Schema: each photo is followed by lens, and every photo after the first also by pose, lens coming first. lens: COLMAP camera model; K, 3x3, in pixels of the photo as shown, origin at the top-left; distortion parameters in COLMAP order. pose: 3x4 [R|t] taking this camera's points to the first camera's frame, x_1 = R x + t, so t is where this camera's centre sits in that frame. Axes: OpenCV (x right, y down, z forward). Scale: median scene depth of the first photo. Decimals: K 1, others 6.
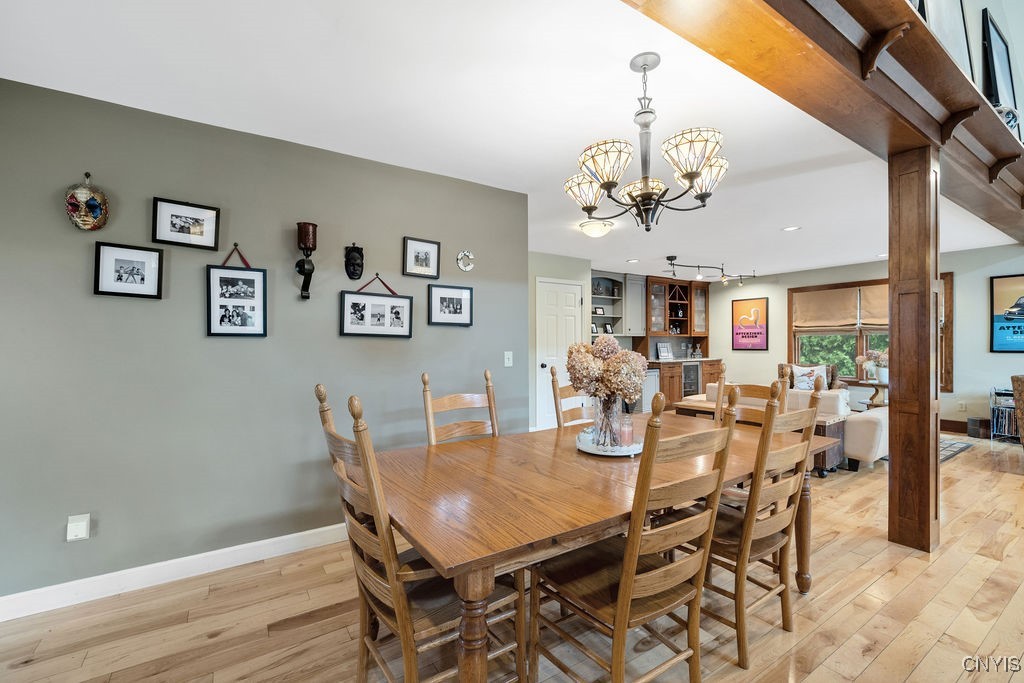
lens RADIAL K [[434.7, 0, 510.9], [0, 434.7, 326.5], [0, 0, 1]] dist [-0.000743, -0.000132]
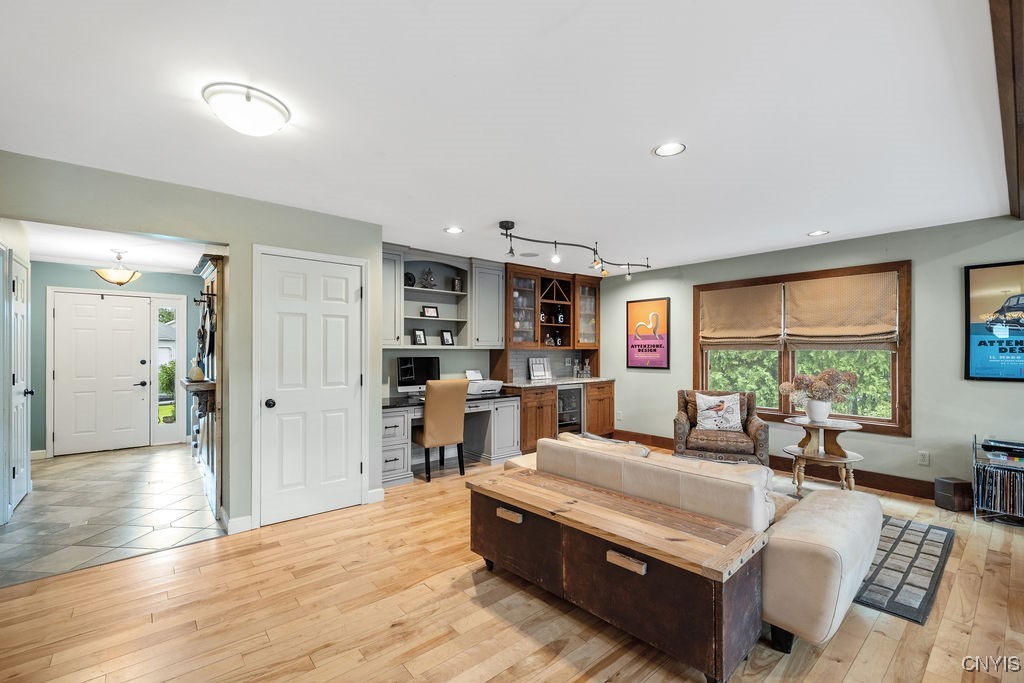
lens RADIAL K [[434.7, 0, 510.9], [0, 434.7, 326.5], [0, 0, 1]] dist [-0.000743, -0.000132]
pose [[0.992116, 0.012466, 0.124704, 0.232574], [-0.010329, 0.999789, -0.017769, -0.001920], [-0.124899, 0.016341, 0.992035, 0.301528]]
